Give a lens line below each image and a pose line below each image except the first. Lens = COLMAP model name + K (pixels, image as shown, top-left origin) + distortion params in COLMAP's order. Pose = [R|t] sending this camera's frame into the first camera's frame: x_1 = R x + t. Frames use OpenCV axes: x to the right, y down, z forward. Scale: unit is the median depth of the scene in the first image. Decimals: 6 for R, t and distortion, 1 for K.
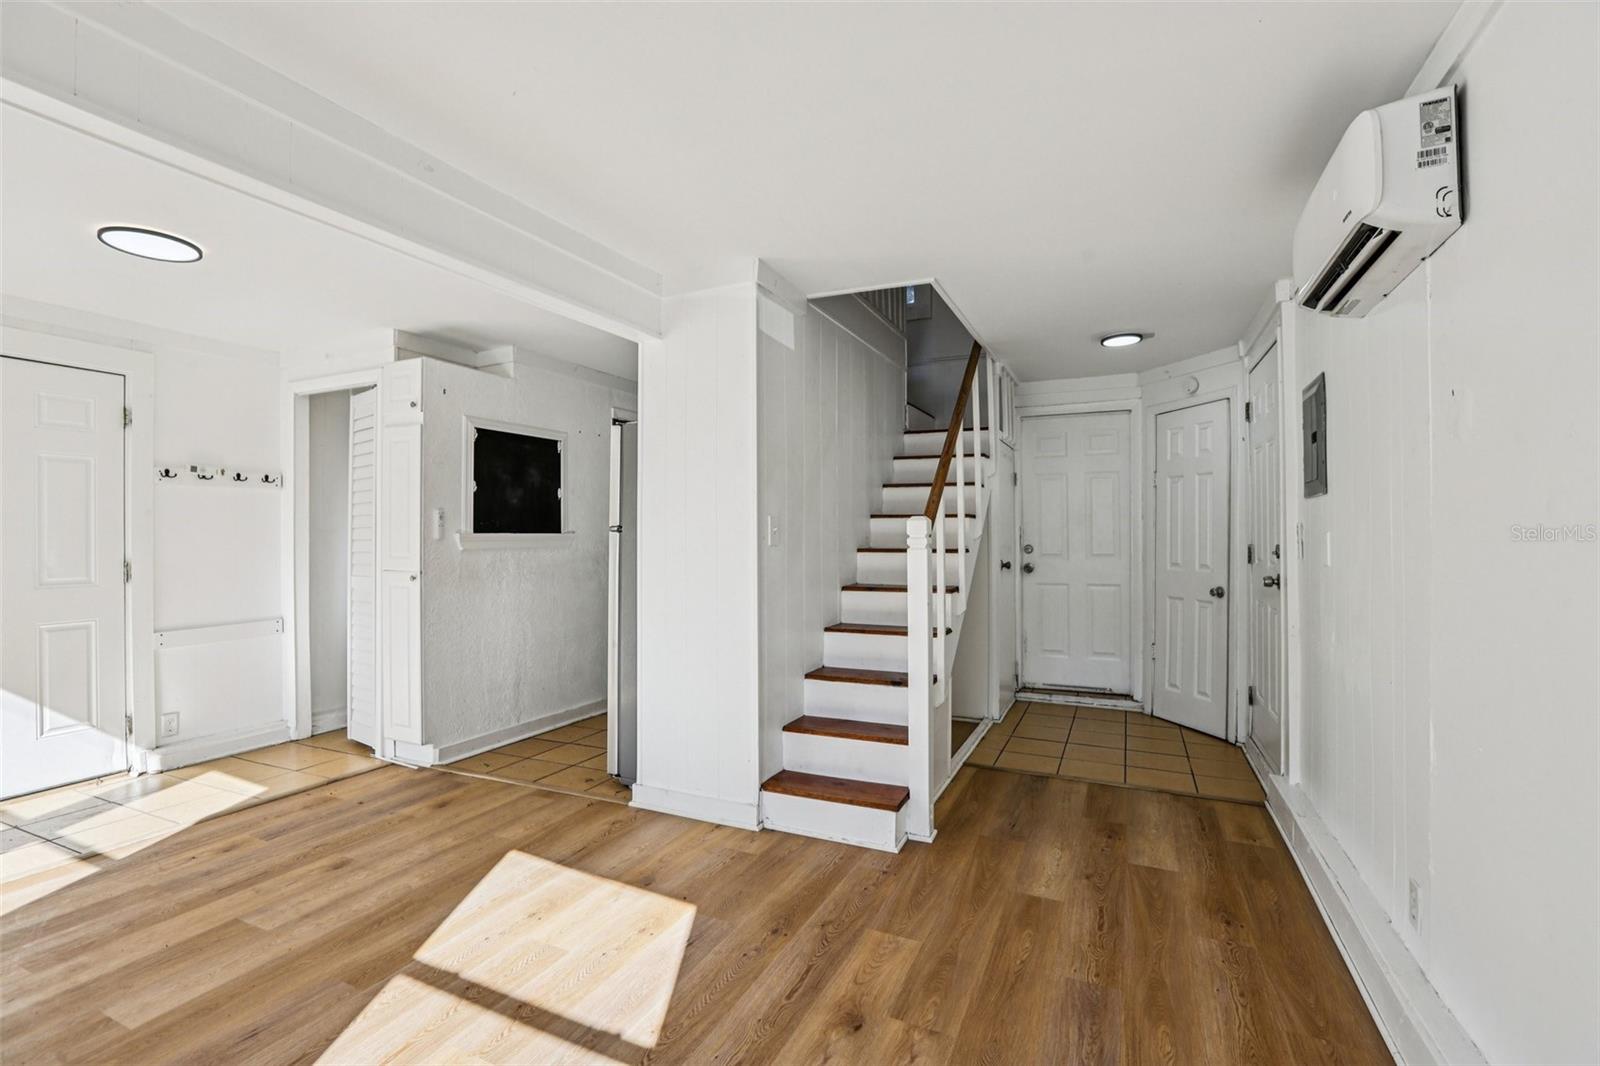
lens RADIAL K [[719.2, 0, 791.4], [0, 719.2, 534.7], [0, 0, 1]] dist [-0.051221, 0.017999]
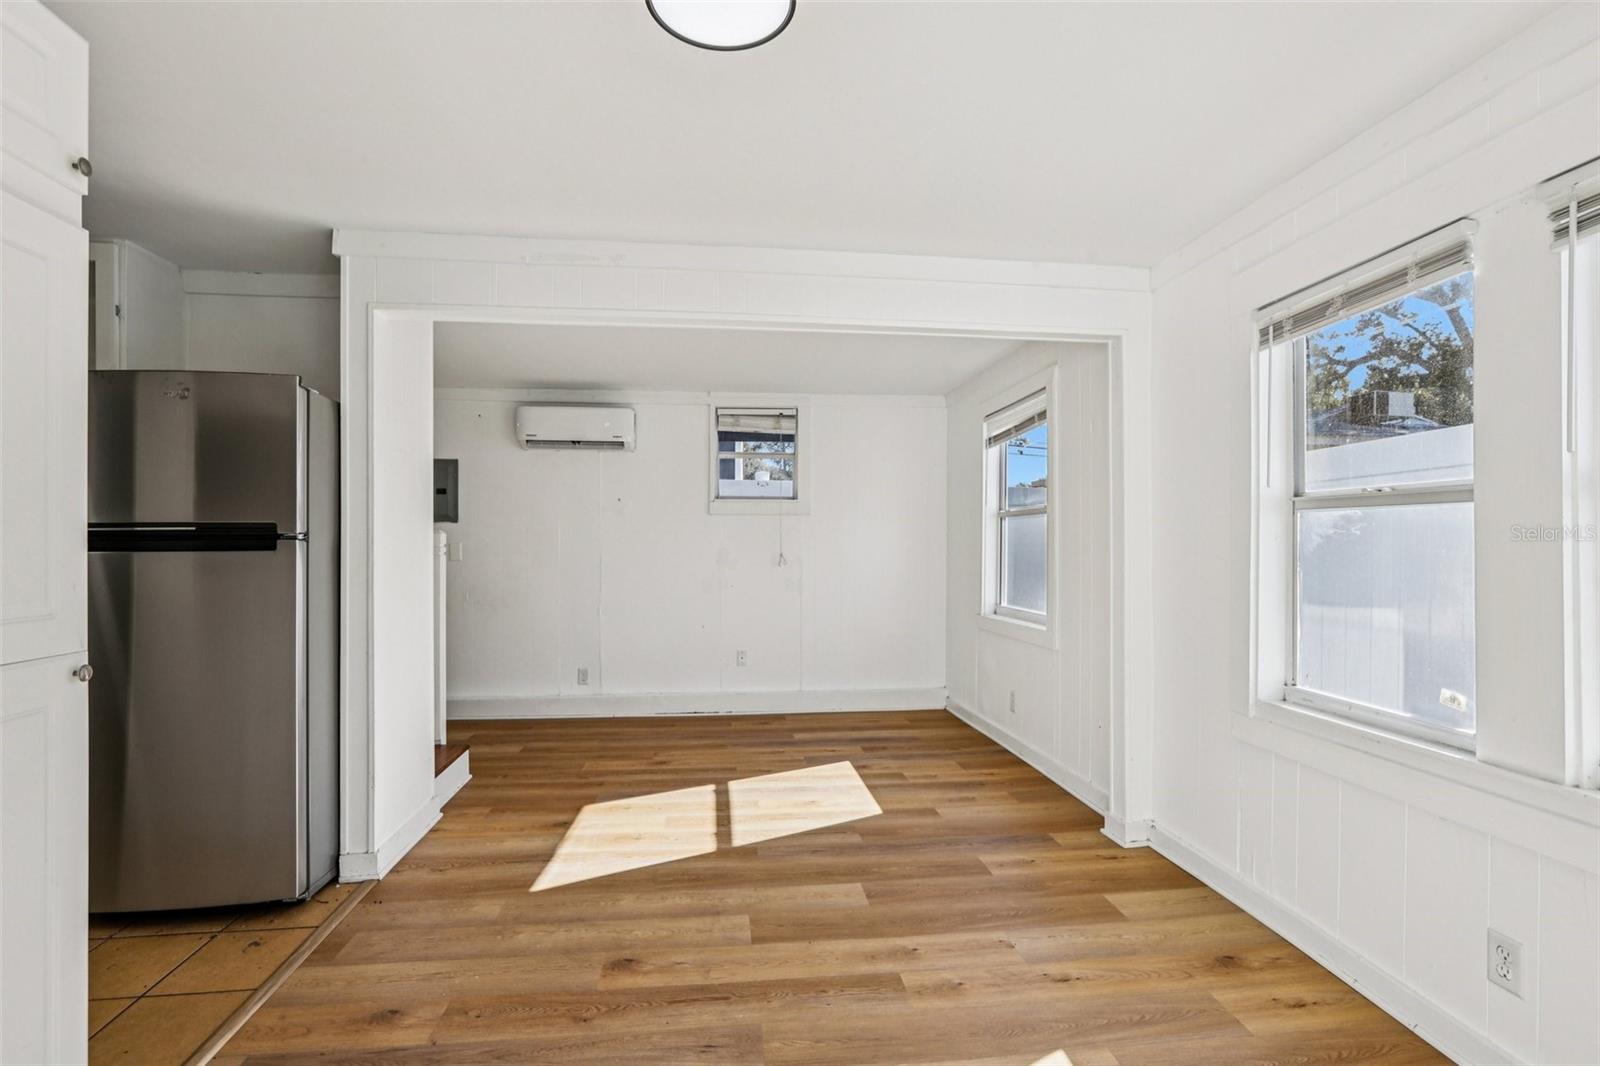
lens RADIAL K [[727.9, 0, 802.2], [0, 727.9, 535.5], [0, 0, 1]] dist [-0.051926, 0.020378]
pose [[-0.527797, 0.011396, 0.849294, -1.169579], [0.000964, 0.999917, -0.012819, -0.000427], [-0.849370, -0.005947, -0.527764, 1.019869]]
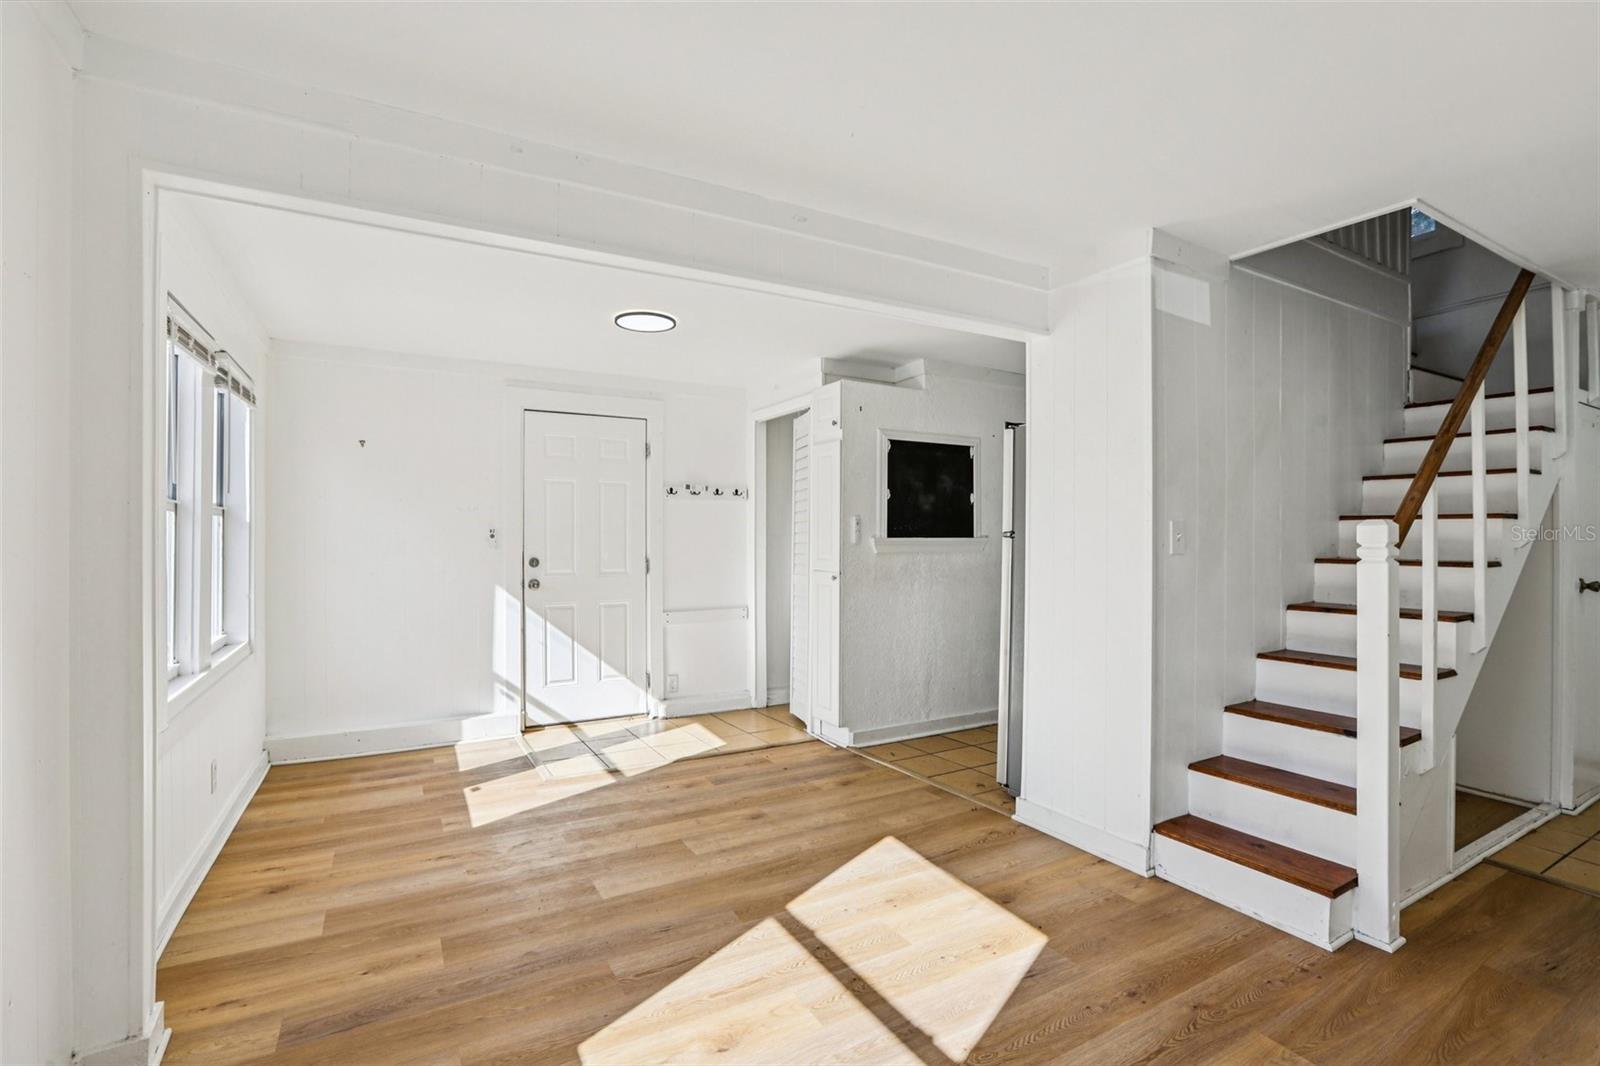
lens RADIAL K [[727.9, 0, 802.2], [0, 727.9, 535.5], [0, 0, 1]] dist [-0.051926, 0.020378]
pose [[0.819869, 0.002028, -0.572547, 0.099719], [-0.002772, 0.999996, -0.000428, -0.005520], [0.572544, 0.001938, 0.819872, 0.028492]]
